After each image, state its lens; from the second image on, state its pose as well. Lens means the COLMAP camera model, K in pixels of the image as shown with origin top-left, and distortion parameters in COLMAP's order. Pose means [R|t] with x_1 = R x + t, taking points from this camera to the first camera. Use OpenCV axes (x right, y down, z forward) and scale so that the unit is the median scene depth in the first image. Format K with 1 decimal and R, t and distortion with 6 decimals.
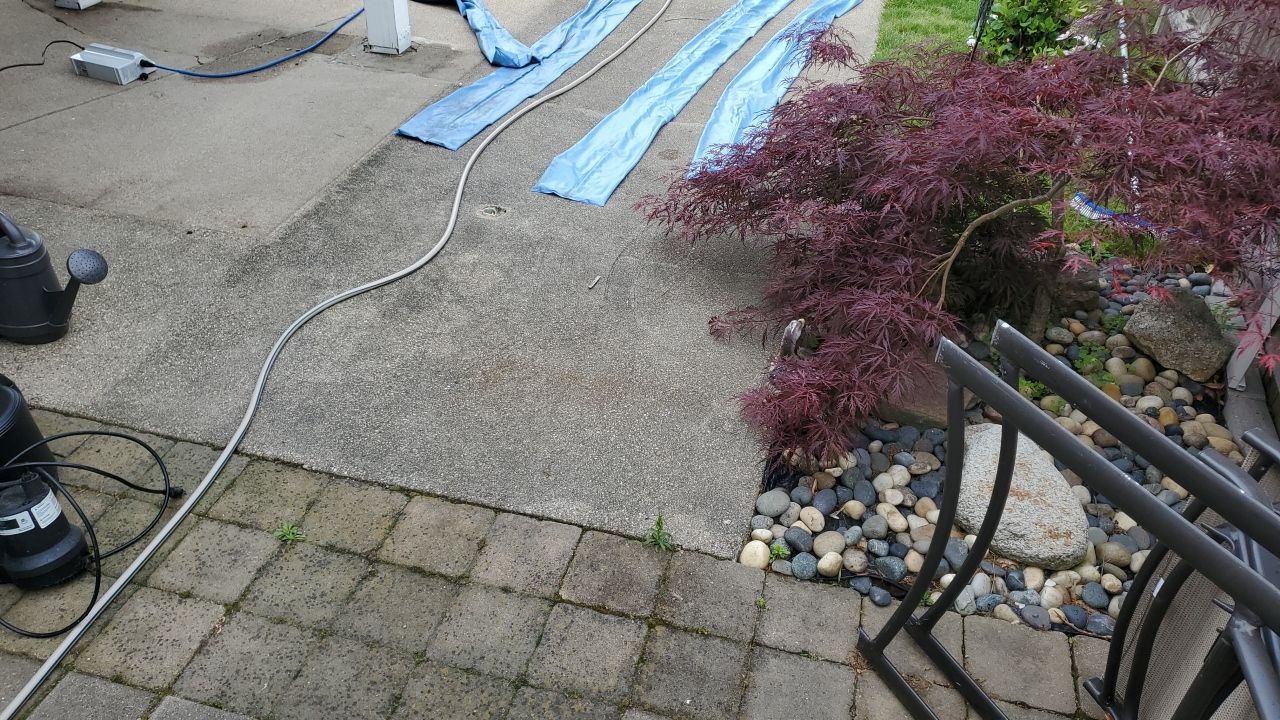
lens RADIAL K [[1006.6, 0, 638.7], [0, 1006.6, 376.6], [0, 0, 1]] dist [0.073498, -0.171466]
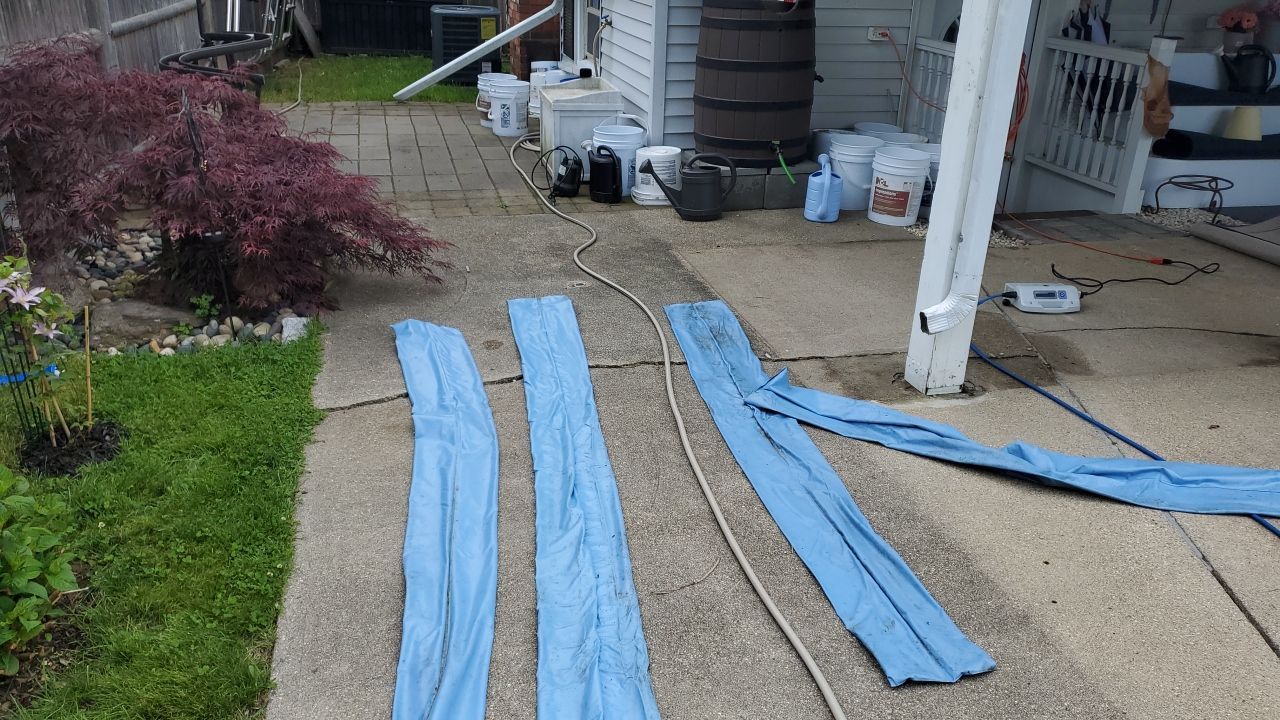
lens RADIAL K [[993.3, 0, 640.0], [0, 993.3, 360.0], [0, 0, 1]] dist [-0.006557, 0.043651]
pose [[-0.868172, 0.128823, -0.479252, 0.325135], [-0.345596, 0.536113, 0.770160, -0.893252], [0.356147, 0.834259, -0.420917, 1.303063]]
